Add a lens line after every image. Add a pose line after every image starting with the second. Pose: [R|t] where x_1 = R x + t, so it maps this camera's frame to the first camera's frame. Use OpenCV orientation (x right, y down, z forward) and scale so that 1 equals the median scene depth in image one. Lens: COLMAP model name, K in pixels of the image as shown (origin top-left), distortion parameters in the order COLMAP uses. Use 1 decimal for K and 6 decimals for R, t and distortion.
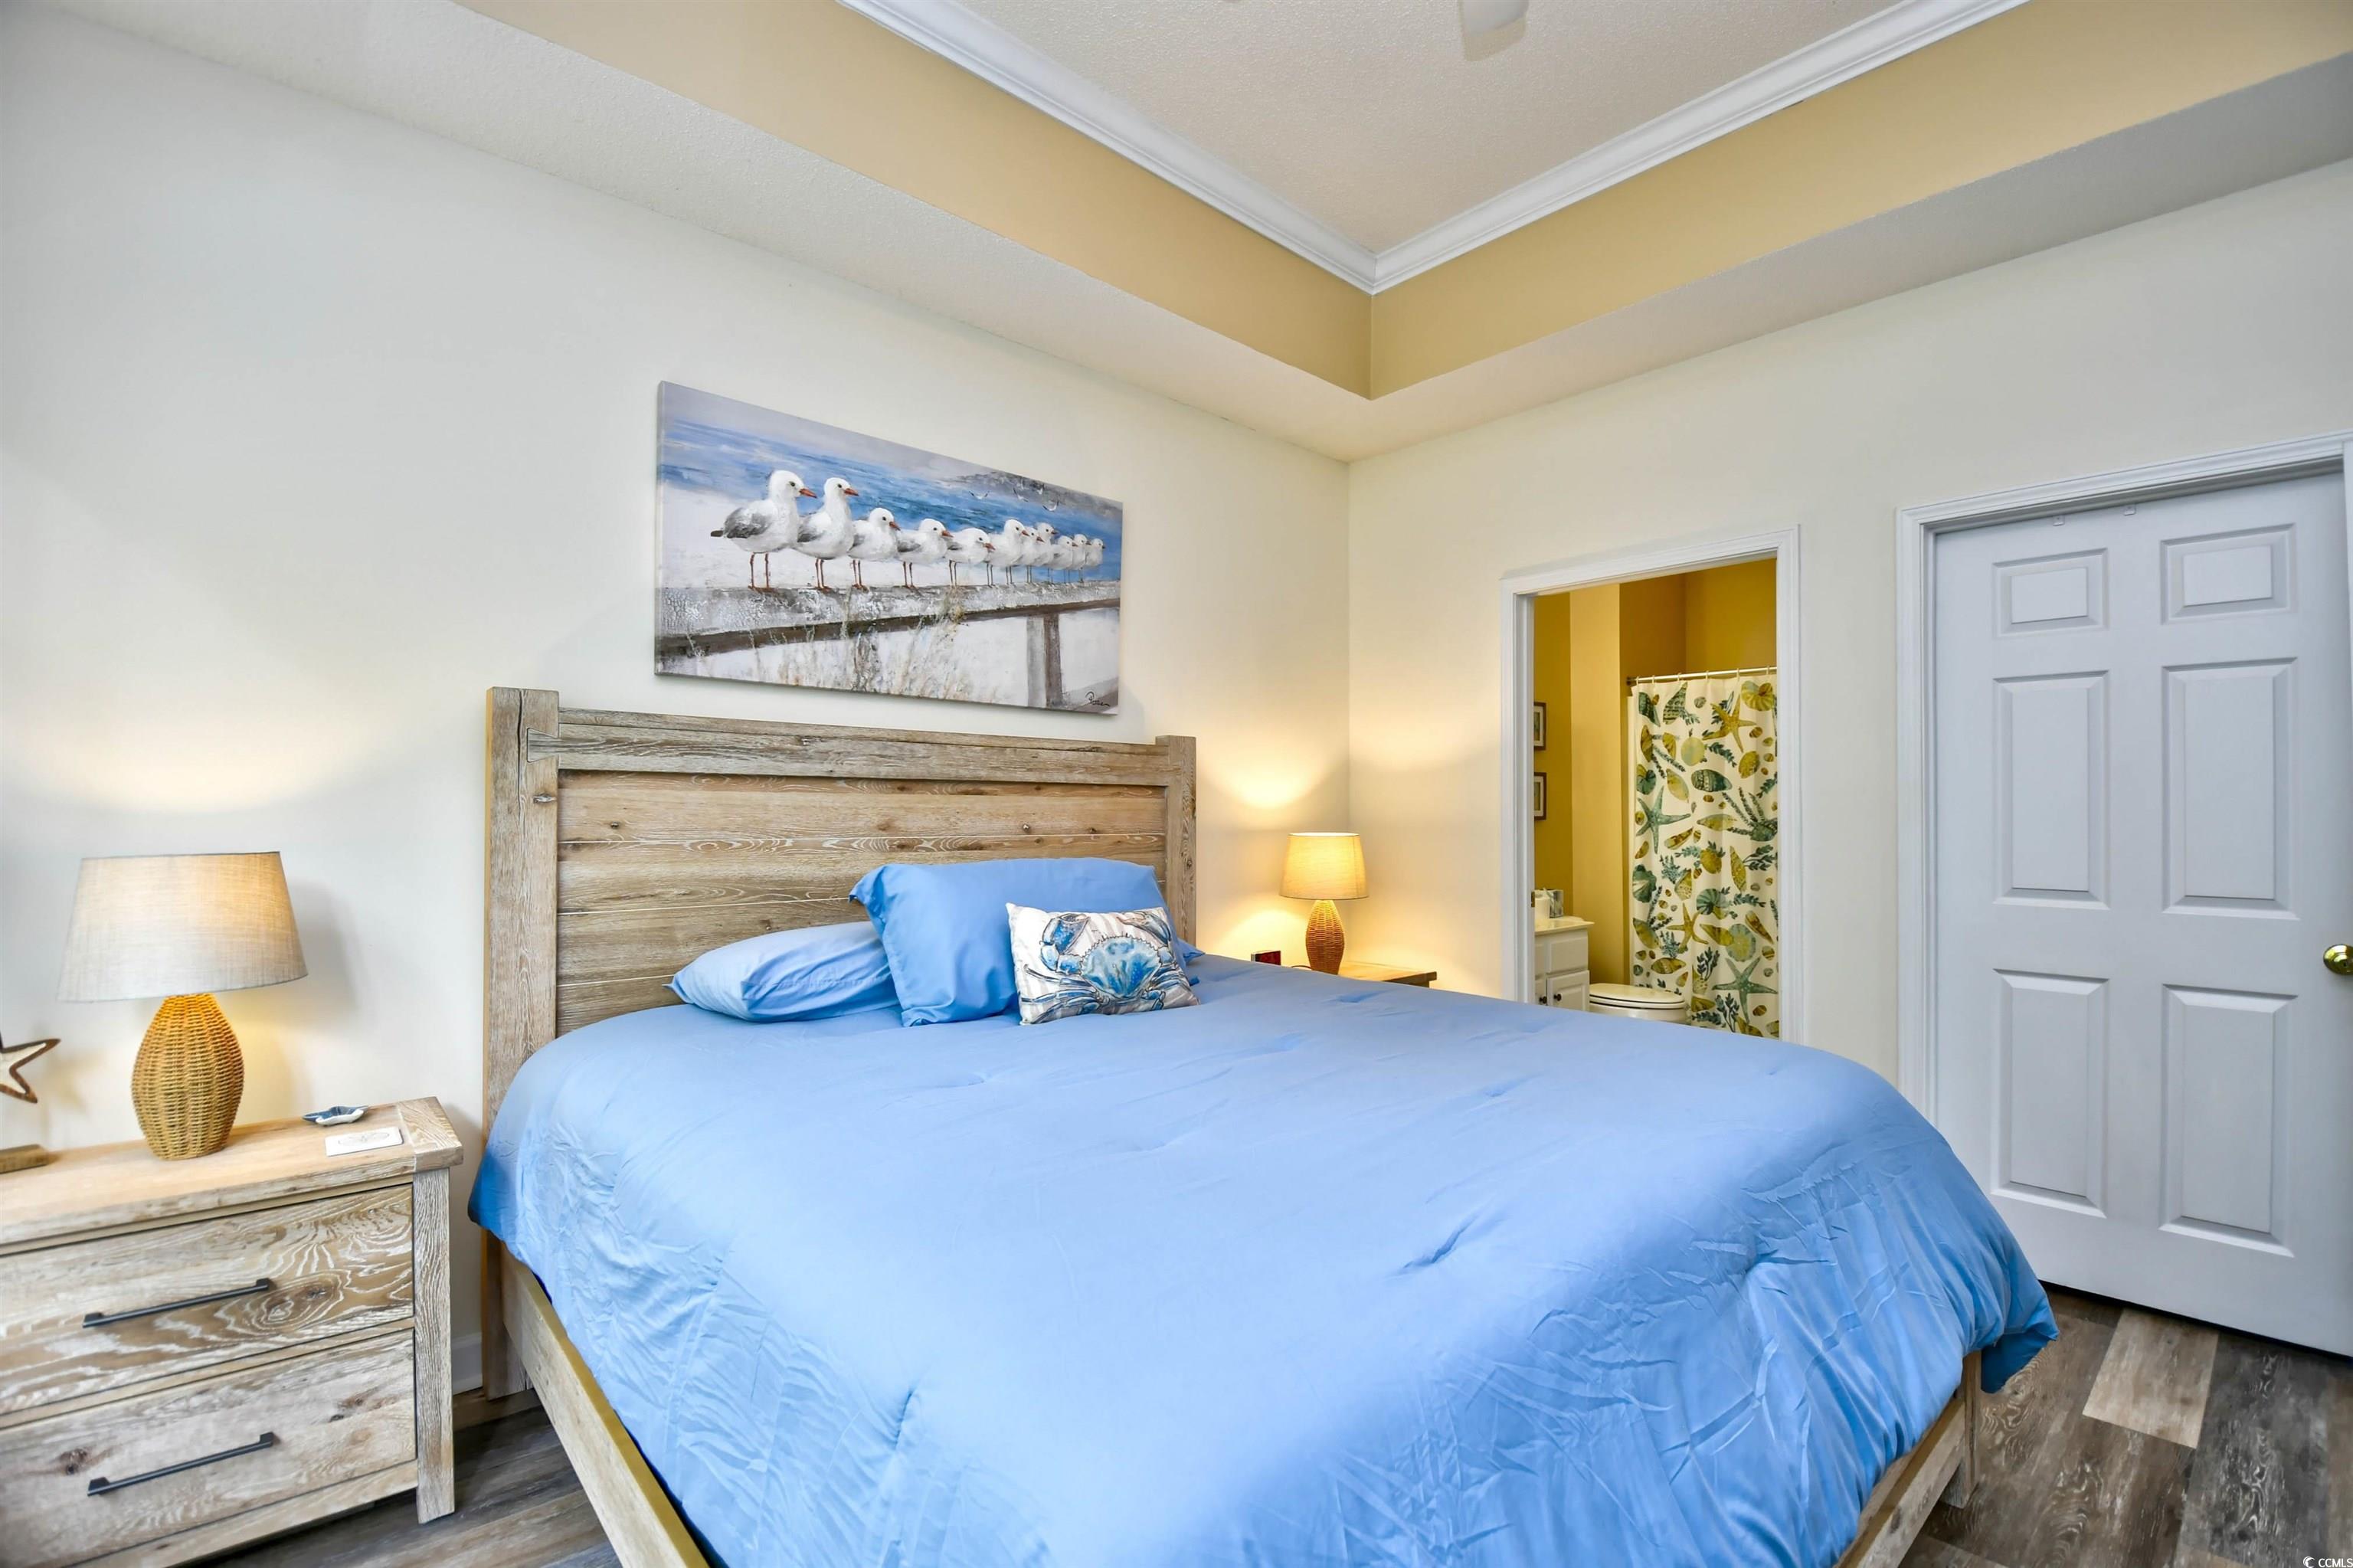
lens RADIAL K [[1050.5, 0, 1188.0], [0, 1050.5, 796.7], [0, 0, 1]] dist [0.007677, -0.017322]
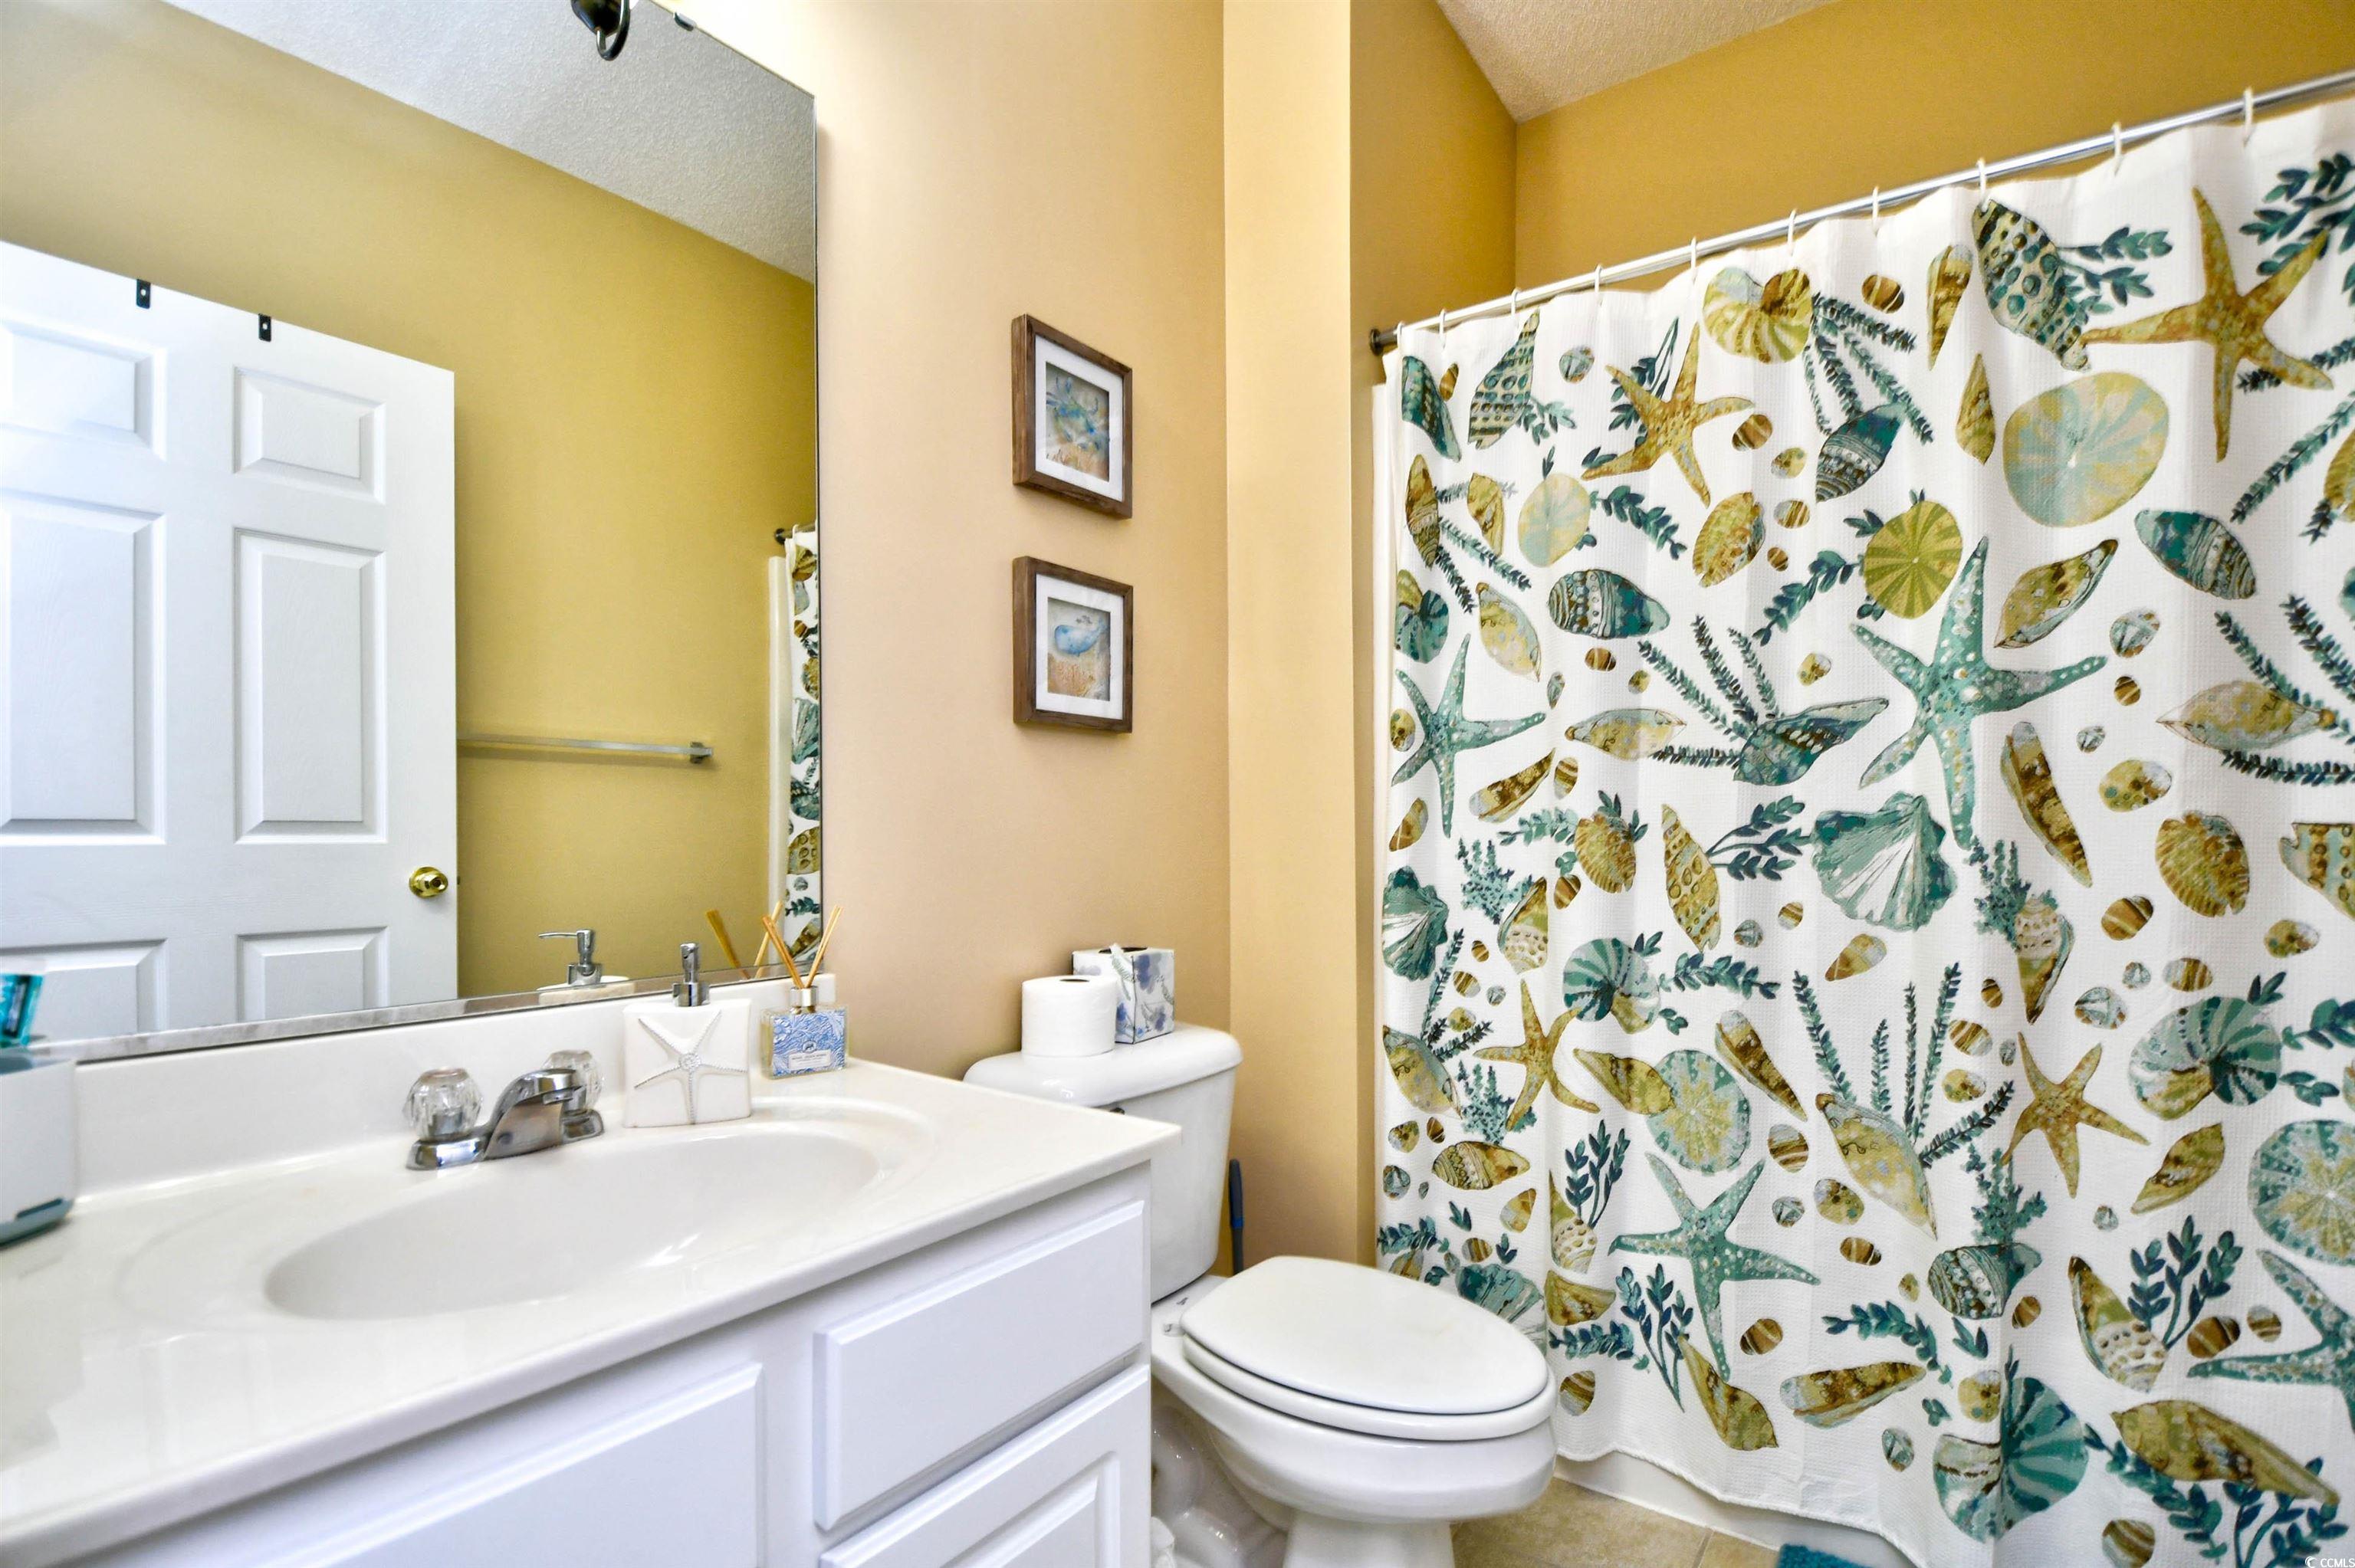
lens RADIAL K [[1051.2, 0, 1214.9], [0, 1051.2, 831.6], [0, 0, 1]] dist [0.007677, -0.017322]
pose [[0.980294, 0.000402, 0.197545, 0.314091], [-0.002355, 0.999951, 0.009651, 0.051561], [-0.197531, -0.009926, 0.980246, 0.703556]]
